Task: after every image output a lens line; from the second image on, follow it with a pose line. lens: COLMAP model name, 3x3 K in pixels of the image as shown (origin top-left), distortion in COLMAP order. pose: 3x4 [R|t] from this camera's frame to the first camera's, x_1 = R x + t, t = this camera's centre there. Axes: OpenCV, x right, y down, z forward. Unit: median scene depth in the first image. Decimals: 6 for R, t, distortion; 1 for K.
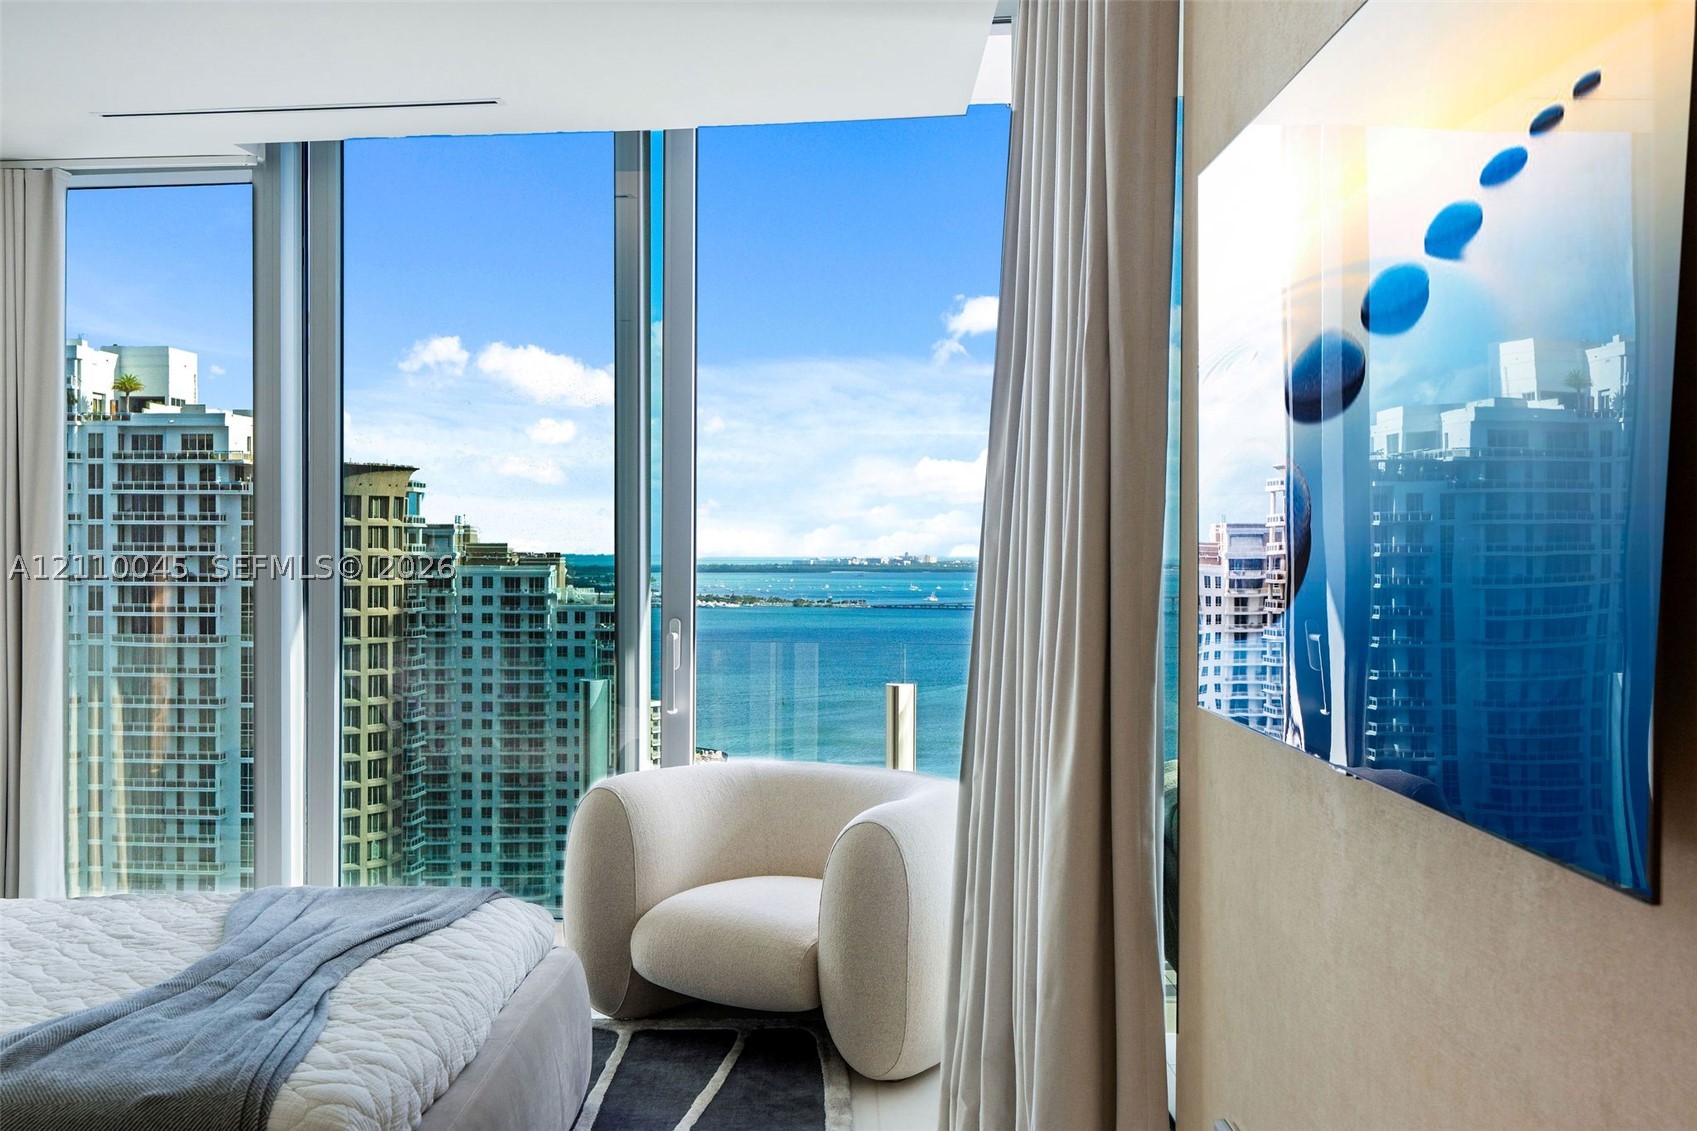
lens RADIAL K [[1653.5, 0, 848.8], [0, 1653.5, 557.1], [0, 0, 1]] dist [0.001965, 0.006823]
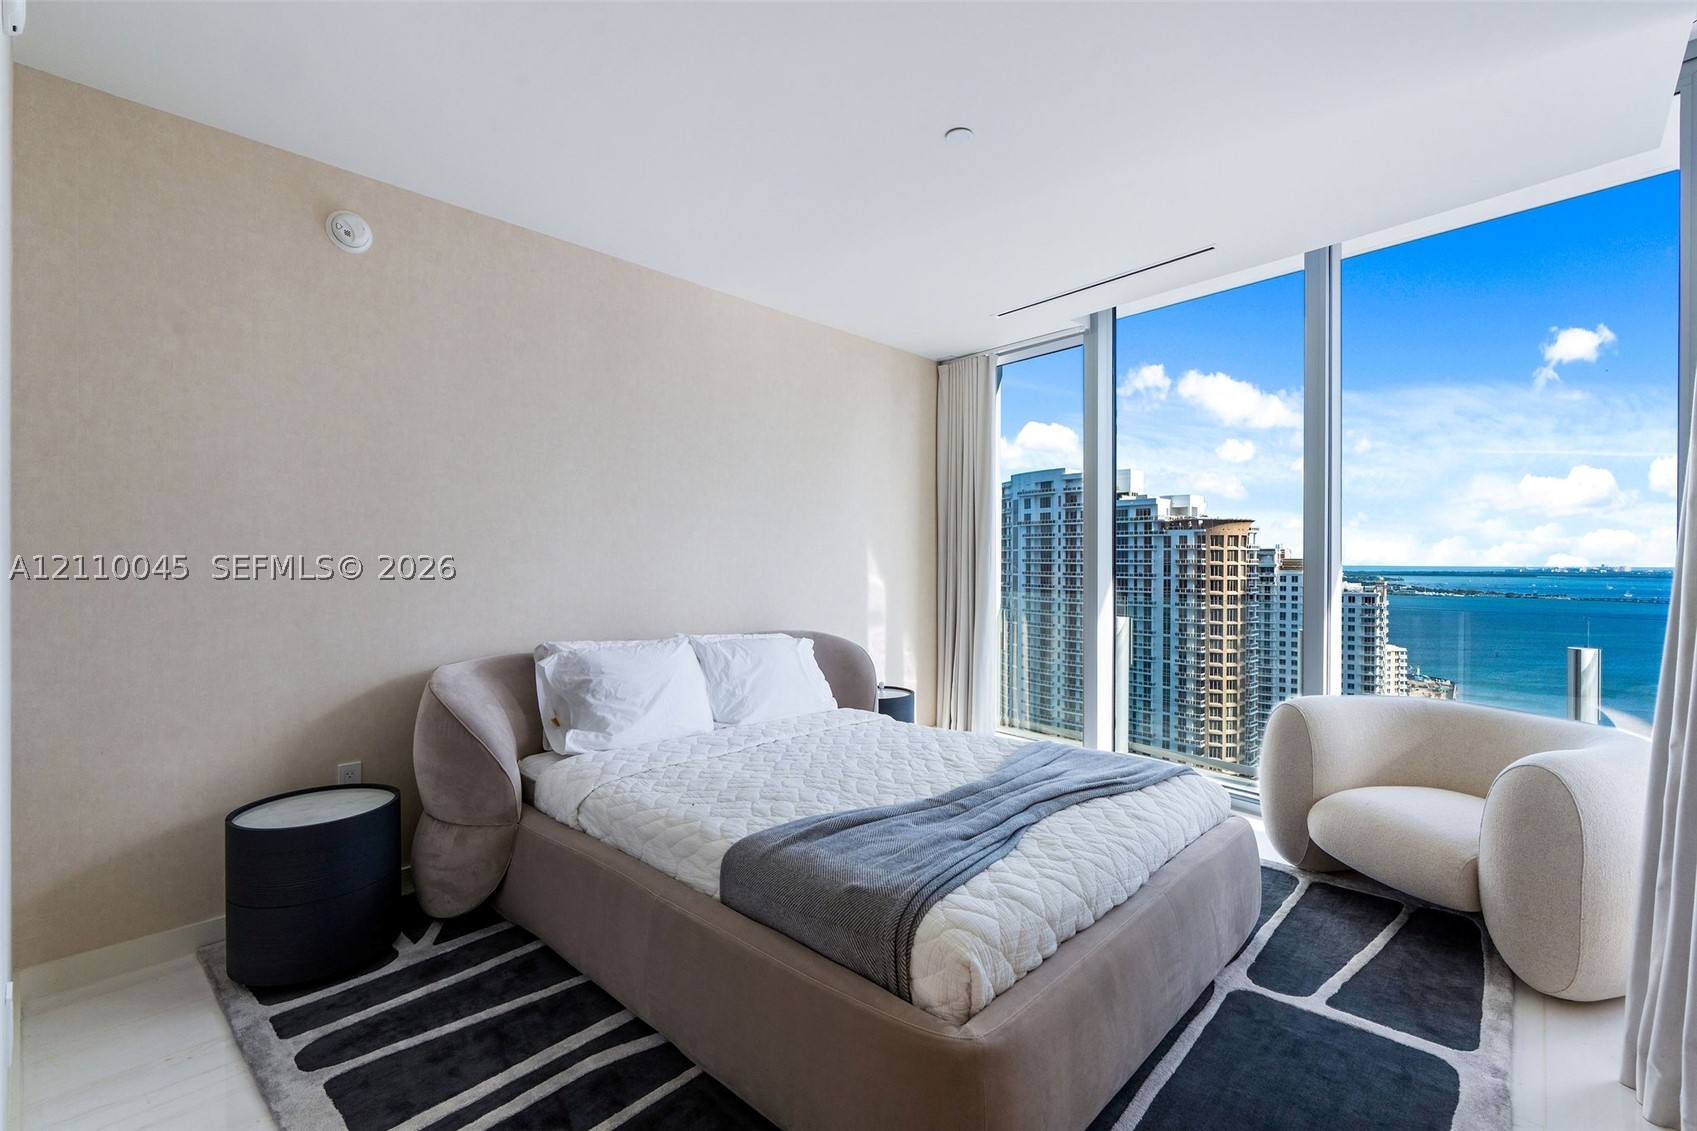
lens RADIAL K [[761.0, 0, 846.5], [0, 761.0, 563.0], [0, 0, 1]] dist [-0.012043, 0.005372]
pose [[0.731008, 0.001936, -0.682366, 0.017837], [-0.004497, 0.999988, -0.001980, 0.020405], [0.682354, 0.004516, 0.731008, 0.259000]]
